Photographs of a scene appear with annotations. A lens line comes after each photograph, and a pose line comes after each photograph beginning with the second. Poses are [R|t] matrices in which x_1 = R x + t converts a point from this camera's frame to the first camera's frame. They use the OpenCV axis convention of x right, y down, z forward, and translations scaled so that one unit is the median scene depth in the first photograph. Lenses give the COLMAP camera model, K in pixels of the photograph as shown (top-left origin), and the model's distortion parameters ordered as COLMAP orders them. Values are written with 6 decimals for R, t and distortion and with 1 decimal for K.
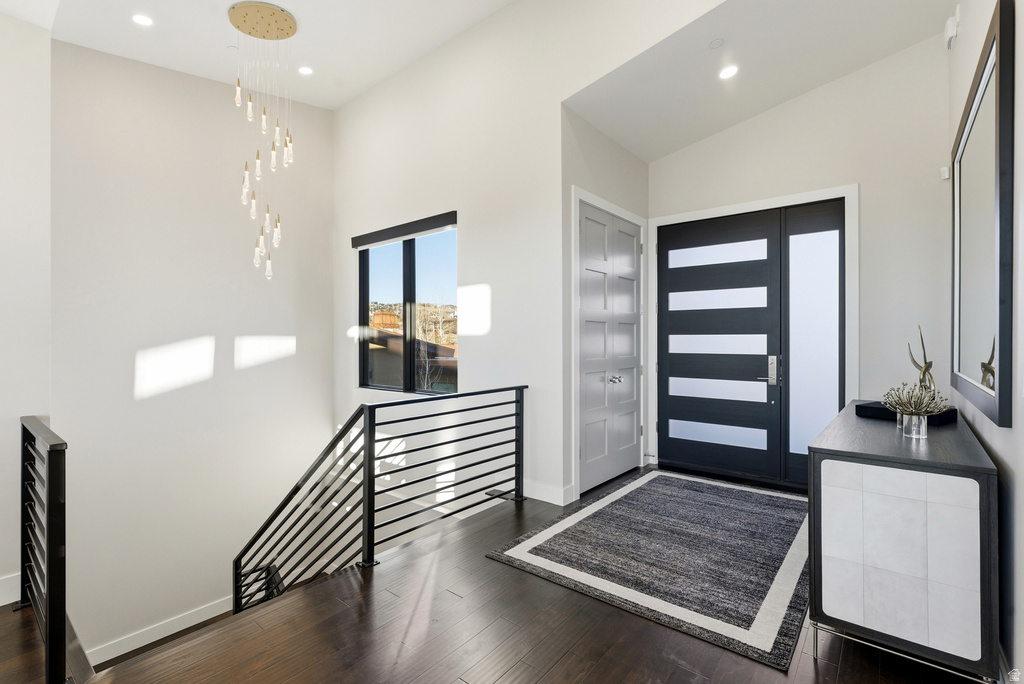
lens RADIAL K [[463.4, 0, 512.0], [0, 463.4, 342.0], [0, 0, 1]] dist [0.000164, -0.000150]
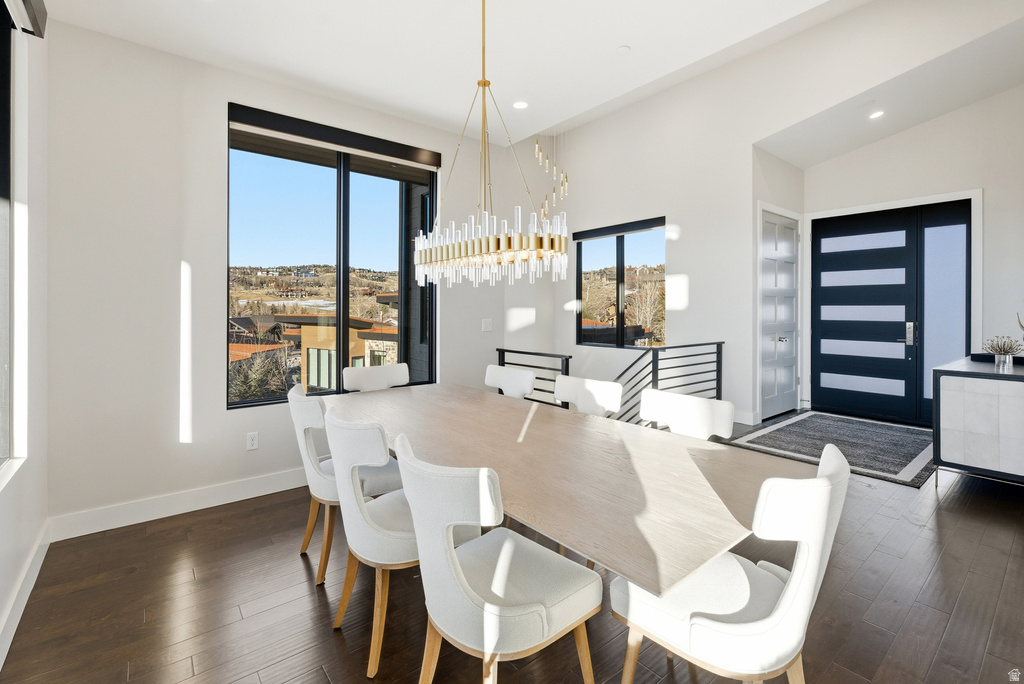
lens RADIAL K [[527.5, 0, 519.4], [0, 527.5, 316.2], [0, 0, 1]] dist [-0.002618, 0.000219]
pose [[0.992964, 0.001757, -0.118407, -0.329244], [-0.001123, 0.999985, 0.005424, 0.006665], [0.118415, -0.005253, 0.992950, -0.560245]]
